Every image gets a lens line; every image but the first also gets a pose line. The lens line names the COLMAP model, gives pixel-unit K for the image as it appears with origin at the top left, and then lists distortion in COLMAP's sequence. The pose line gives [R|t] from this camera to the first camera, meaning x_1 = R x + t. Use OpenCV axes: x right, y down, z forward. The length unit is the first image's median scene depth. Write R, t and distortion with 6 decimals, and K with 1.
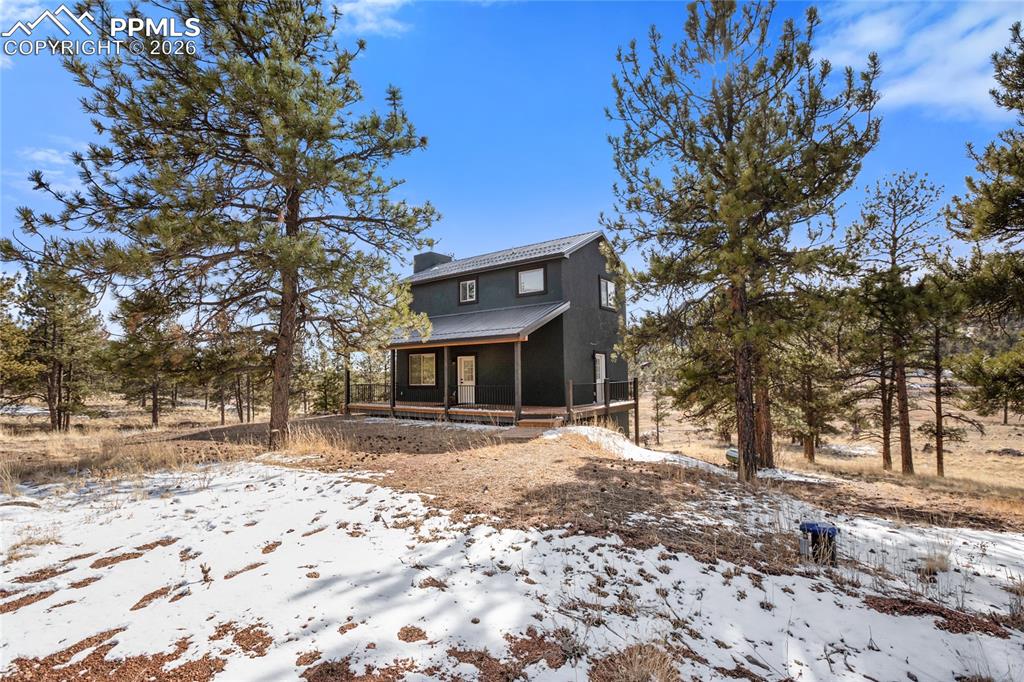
lens RADIAL K [[480.0, 0, 513.2], [0, 480.0, 335.4], [0, 0, 1]] dist [-0.062846, 0.028110]
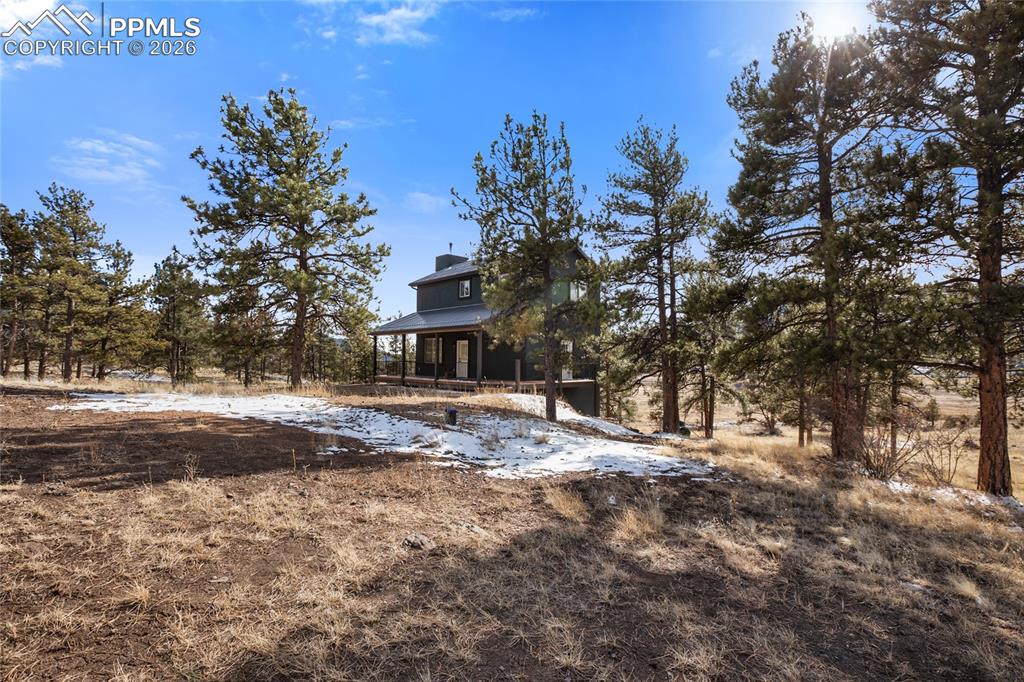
lens RADIAL K [[480.0, 0, 513.2], [0, 480.0, 335.4], [0, 0, 1]] dist [-0.062846, 0.028110]
pose [[0.988955, 0.014429, -0.147512, 0.201033], [-0.009860, 0.999450, 0.031661, -0.009466], [0.147888, -0.029857, 0.988553, -0.220182]]
